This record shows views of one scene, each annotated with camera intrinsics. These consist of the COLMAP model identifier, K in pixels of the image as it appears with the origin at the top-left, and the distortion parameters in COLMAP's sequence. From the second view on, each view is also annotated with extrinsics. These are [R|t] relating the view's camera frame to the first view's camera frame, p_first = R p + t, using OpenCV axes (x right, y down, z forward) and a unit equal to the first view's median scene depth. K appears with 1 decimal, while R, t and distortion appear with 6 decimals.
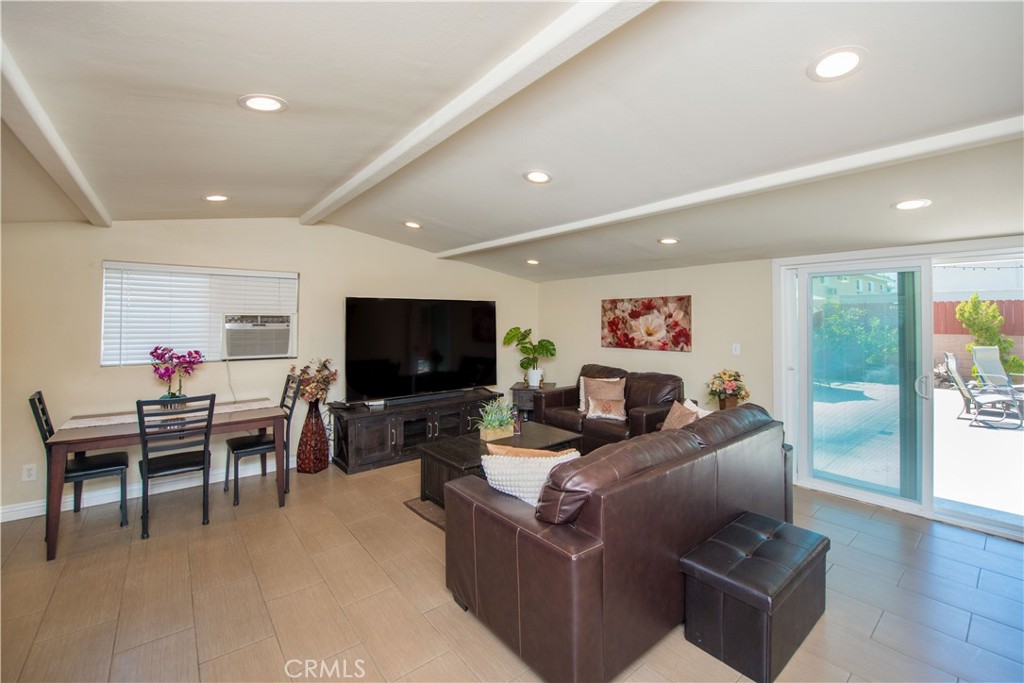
lens RADIAL K [[417.5, 0, 506.6], [0, 417.5, 317.2], [0, 0, 1]] dist [-0.023578, 0.000259]
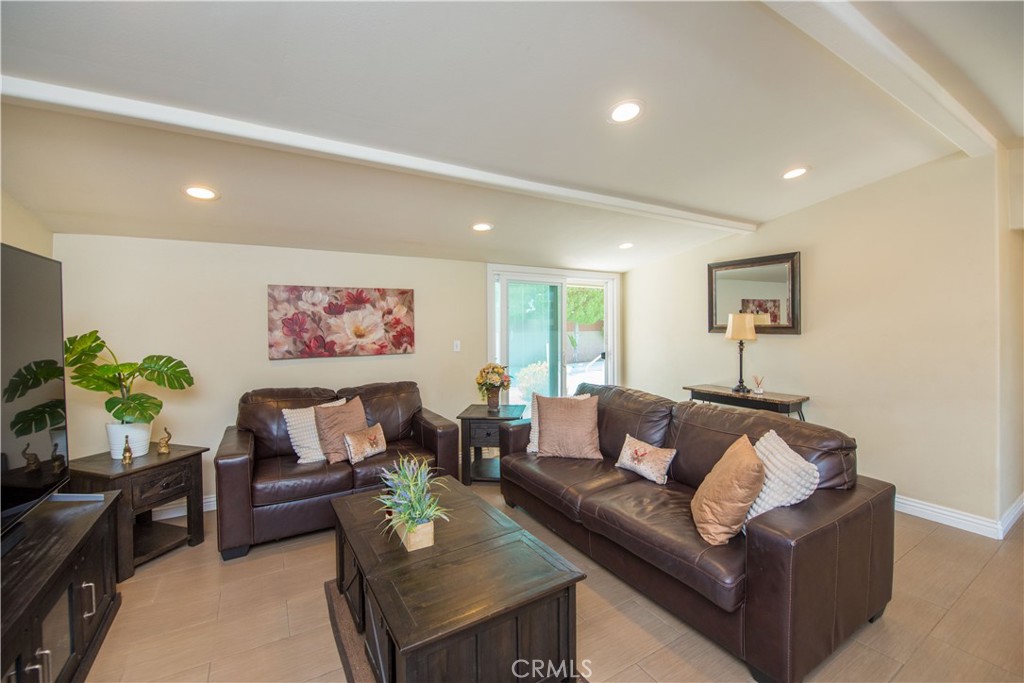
lens RADIAL K [[417.5, 0, 510.2], [0, 417.5, 332.5], [0, 0, 1]] dist [-0.023578, 0.000259]
pose [[0.132506, -0.020085, 0.990979, -0.384831], [-0.000239, 0.999794, 0.020296, 0.019894], [-0.991182, -0.002926, 0.132474, 0.630939]]
